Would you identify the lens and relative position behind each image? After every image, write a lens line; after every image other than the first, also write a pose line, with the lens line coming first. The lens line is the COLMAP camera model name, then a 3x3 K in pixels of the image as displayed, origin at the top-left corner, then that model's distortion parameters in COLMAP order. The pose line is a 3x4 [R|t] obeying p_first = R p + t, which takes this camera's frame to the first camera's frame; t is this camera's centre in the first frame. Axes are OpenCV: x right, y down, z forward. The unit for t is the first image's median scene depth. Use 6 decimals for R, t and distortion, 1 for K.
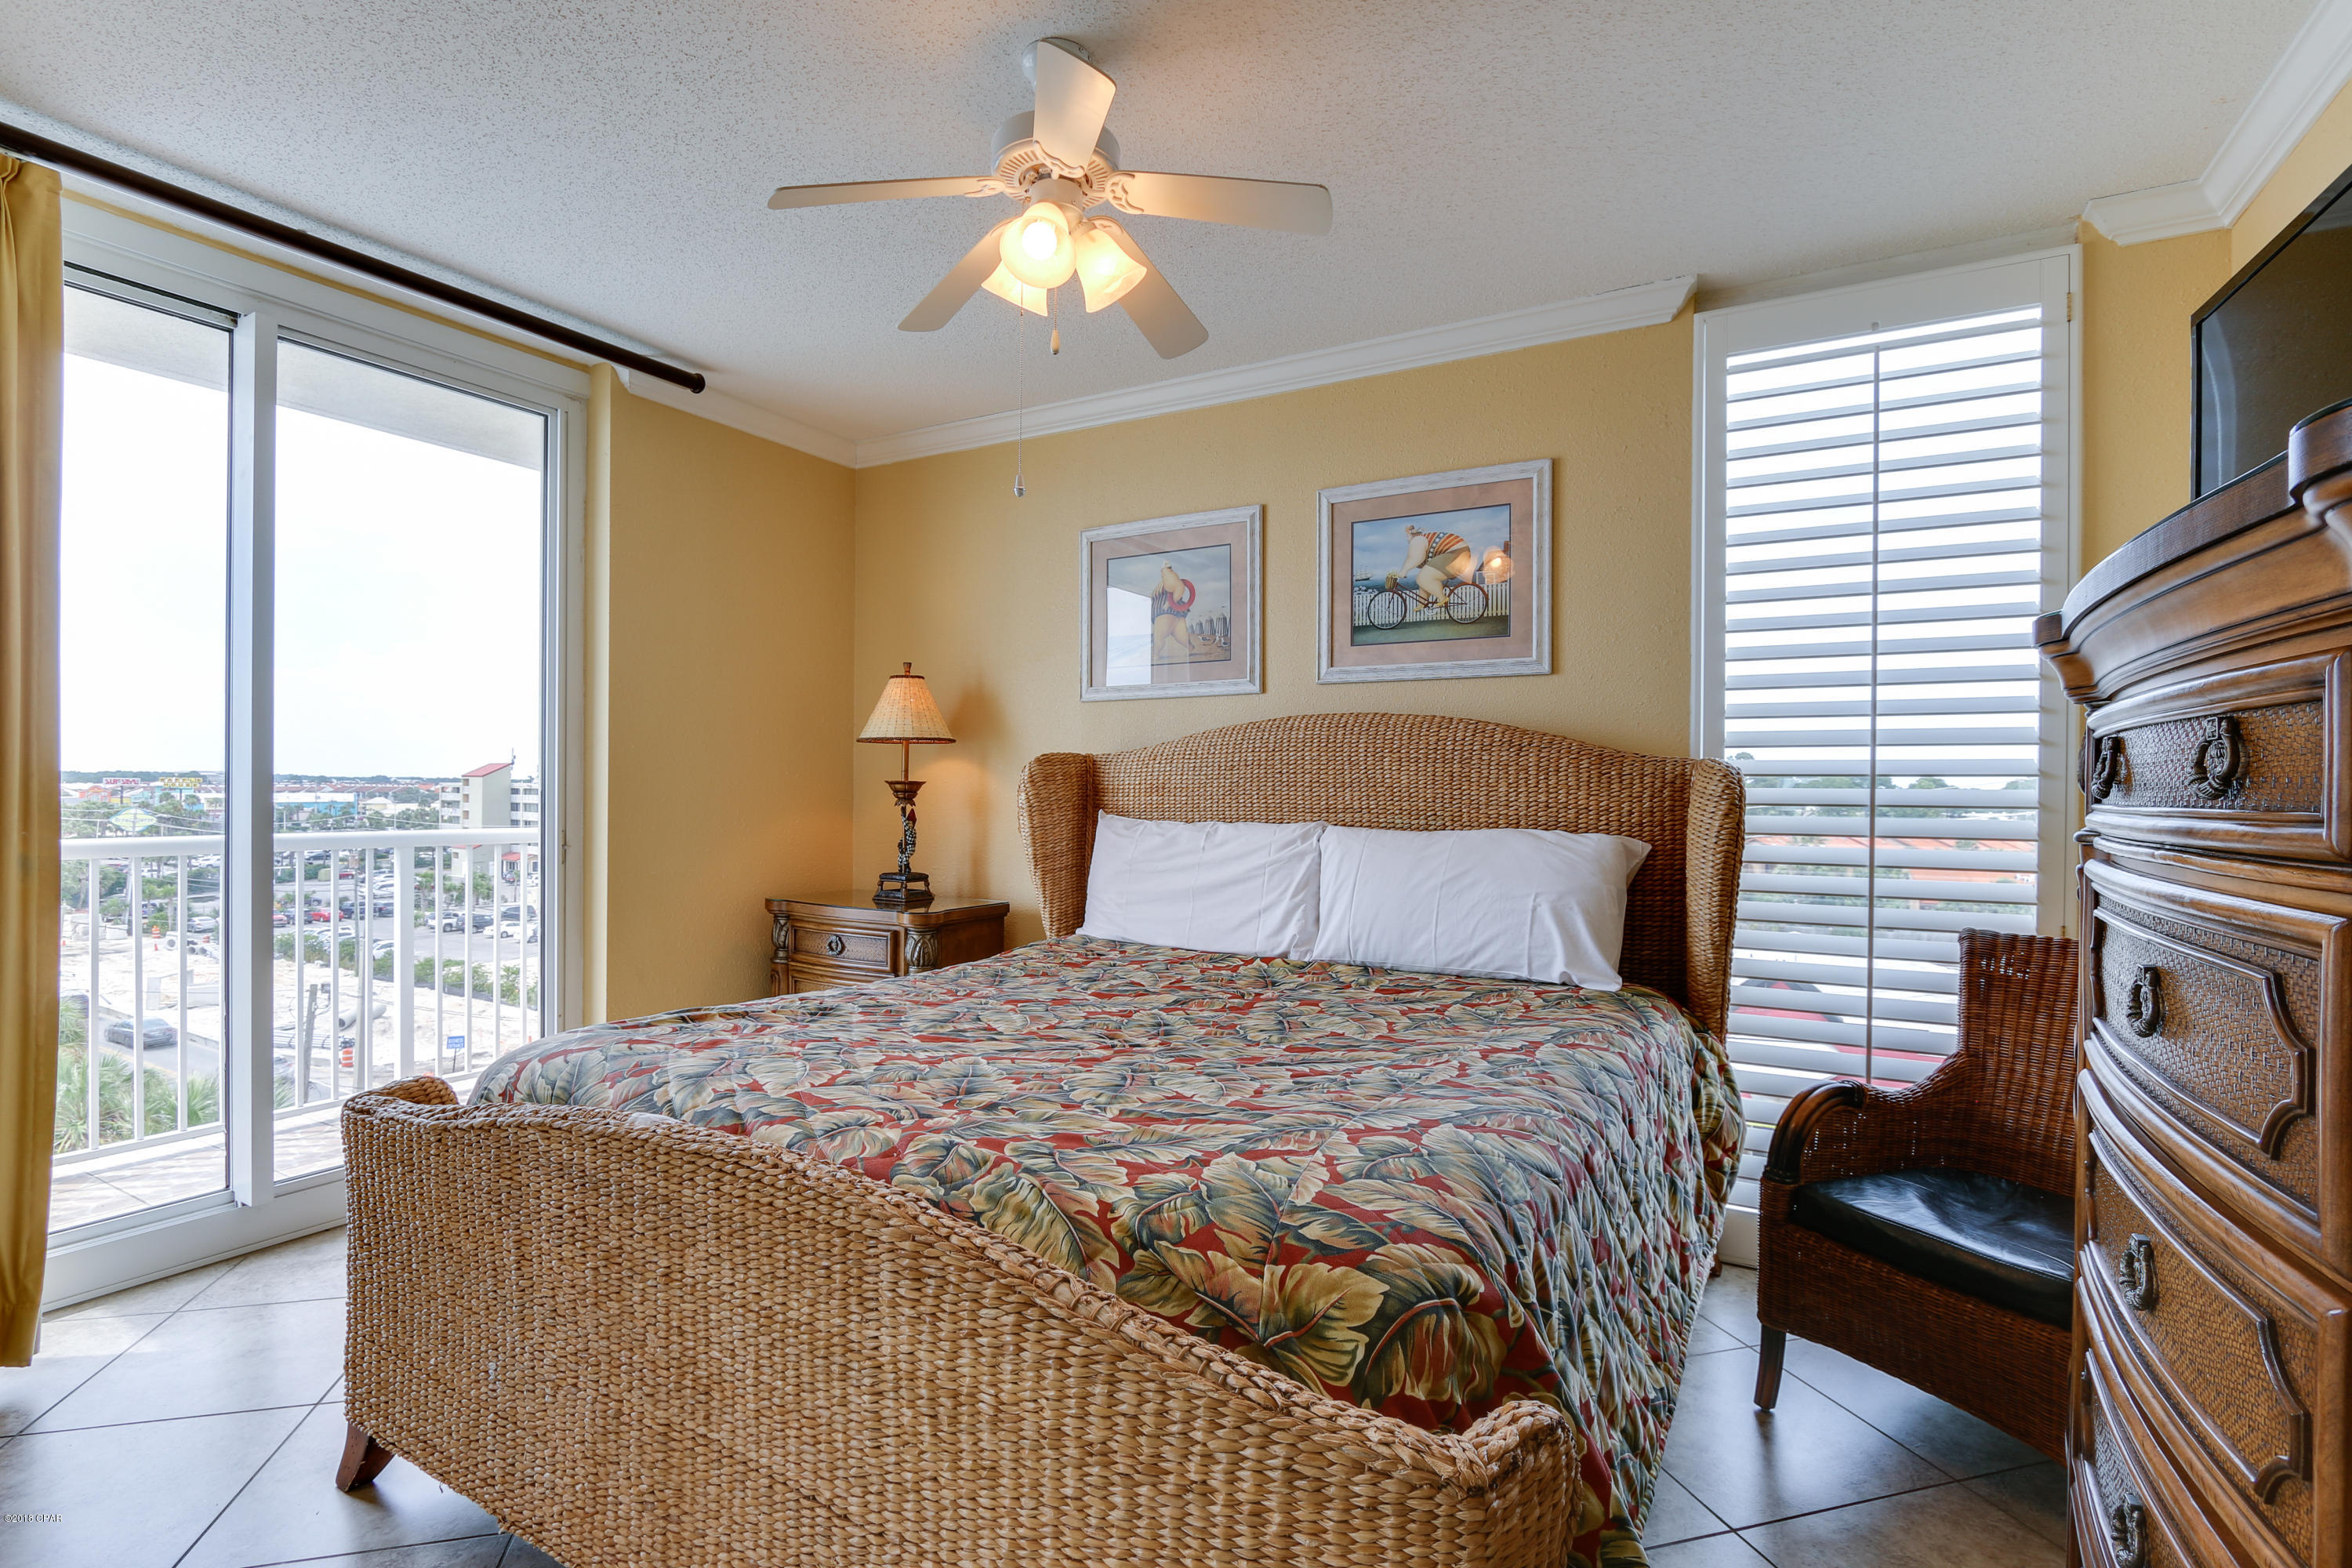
lens RADIAL K [[1123.0, 0, 1141.7], [0, 1123.0, 737.4], [0, 0, 1]] dist [0.058046, -0.030383]
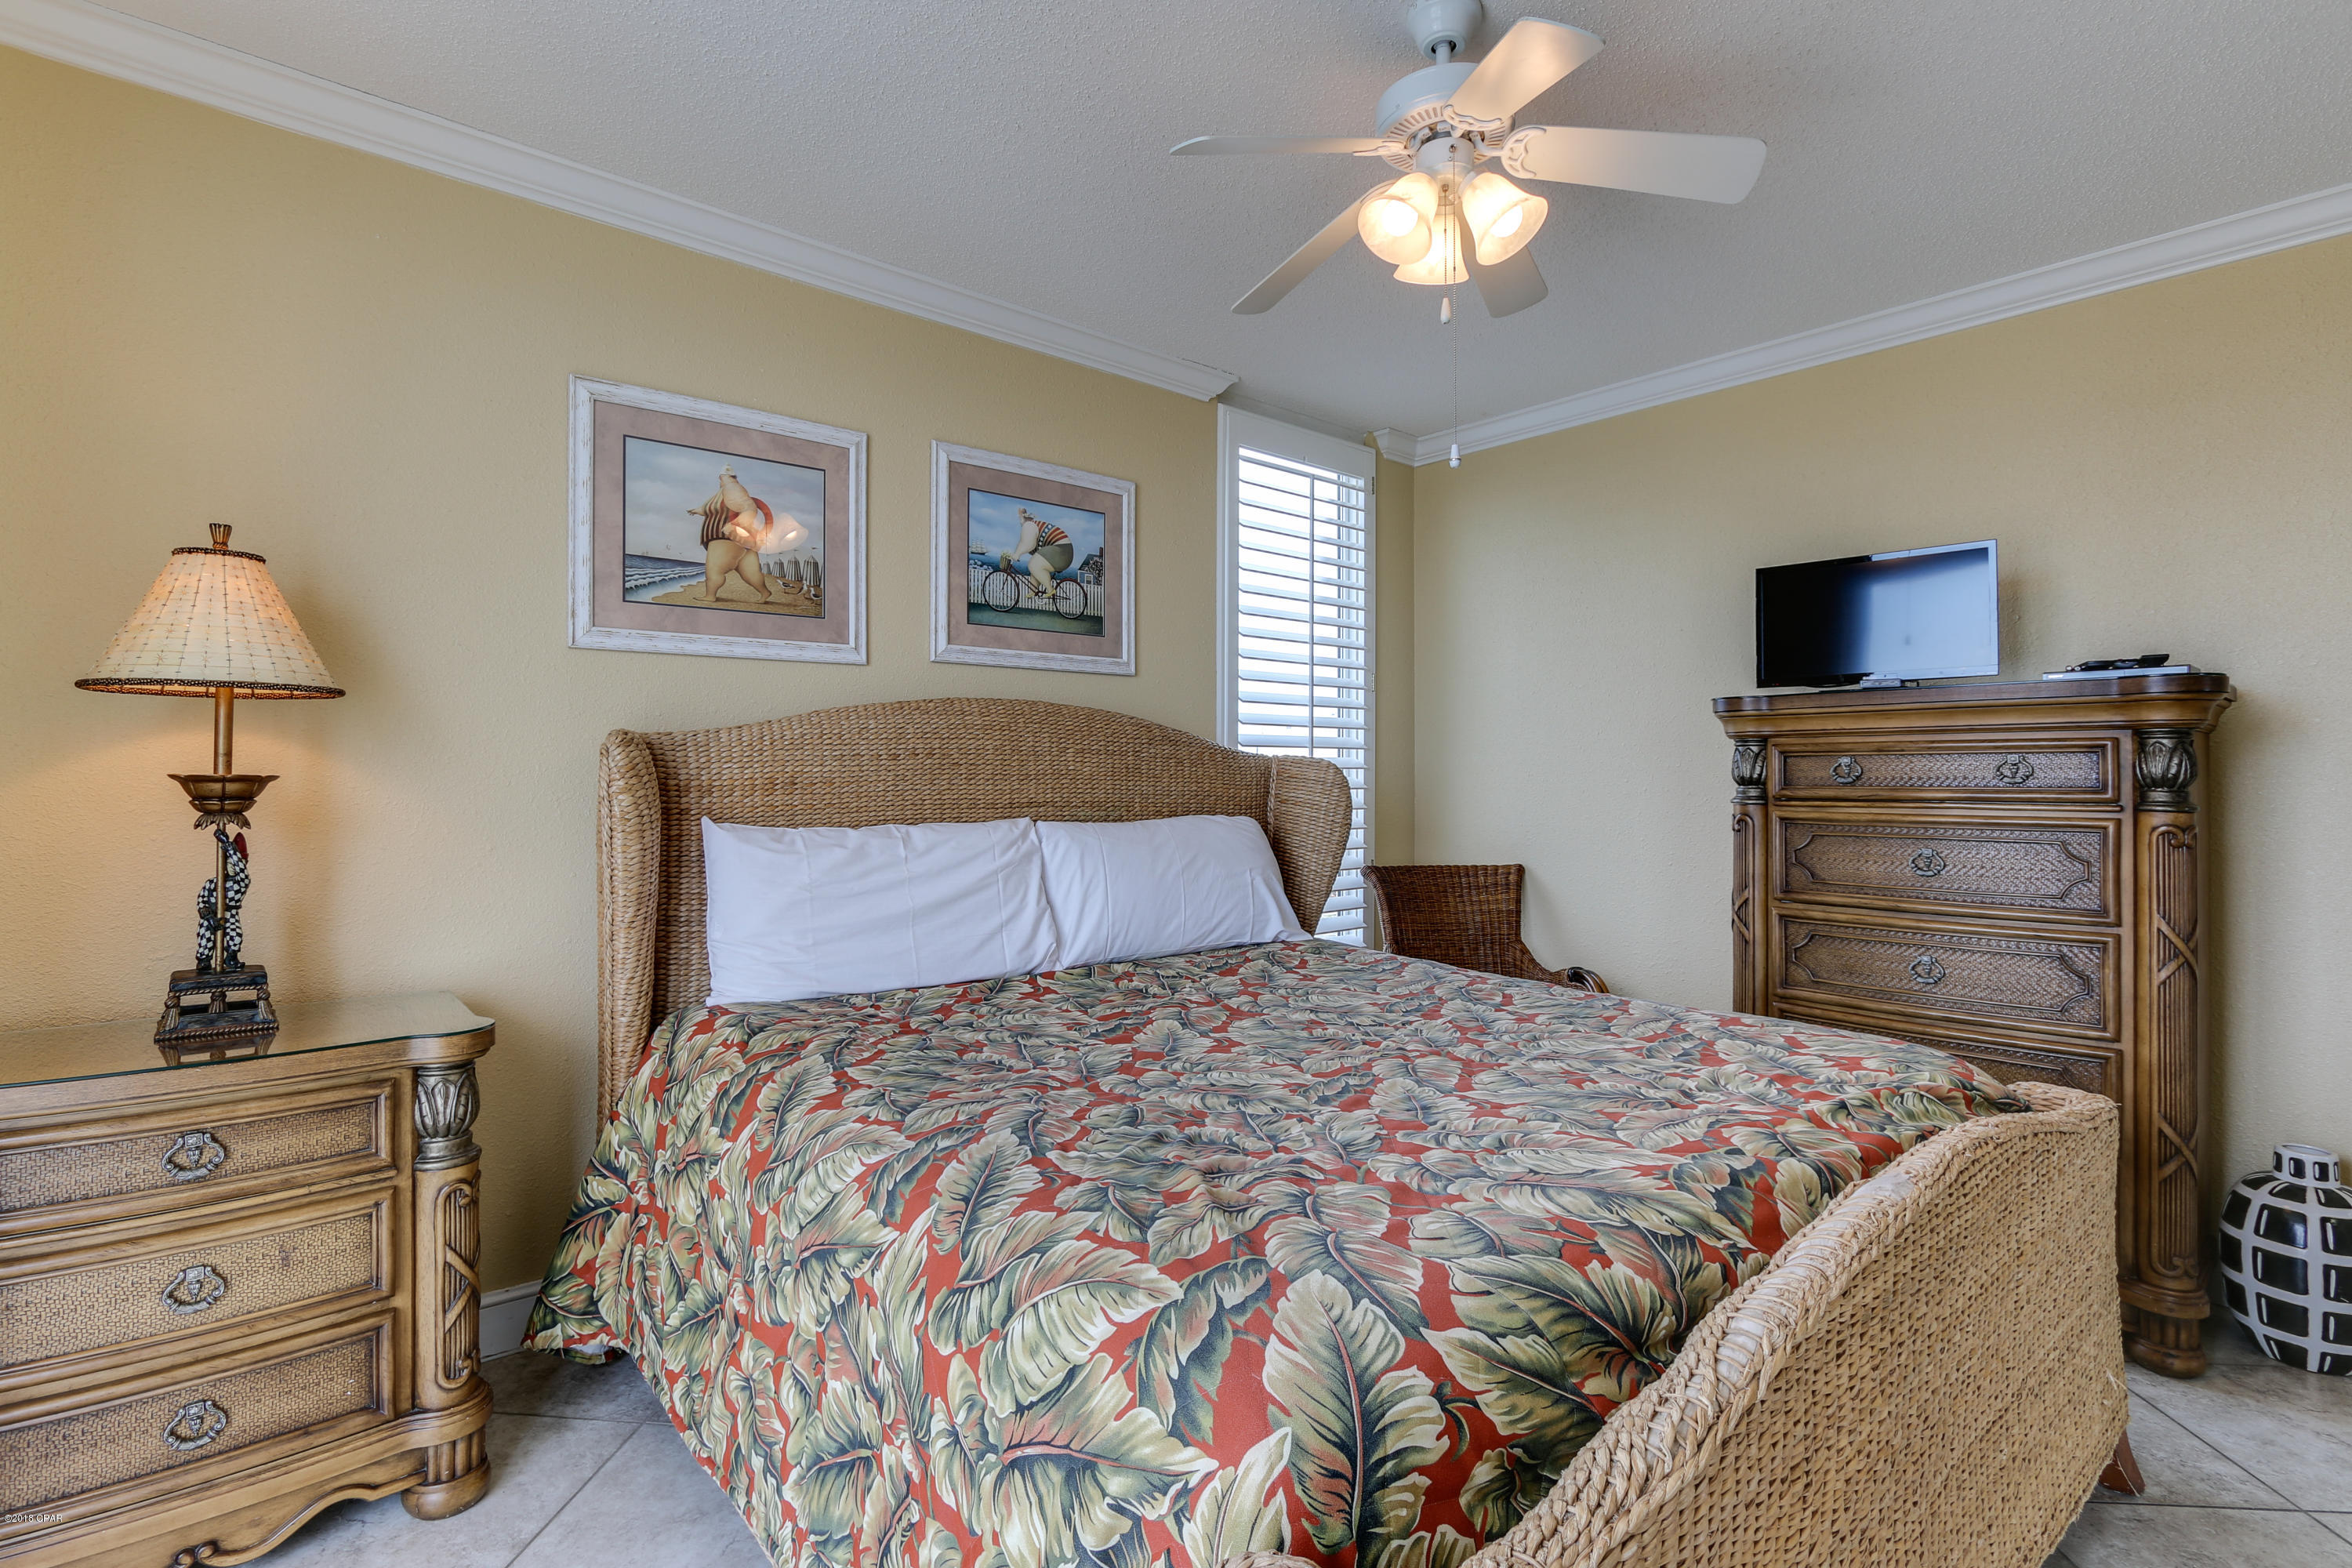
lens RADIAL K [[1112.1, 0, 1176.7], [0, 1112.1, 729.5], [0, 0, 1]] dist [-0.018355, 0.000487]
pose [[0.335280, 0.036368, 0.941416, -0.604251], [-0.031172, 0.999136, -0.027496, 0.023303], [-0.941603, -0.020127, 0.336124, 0.551053]]
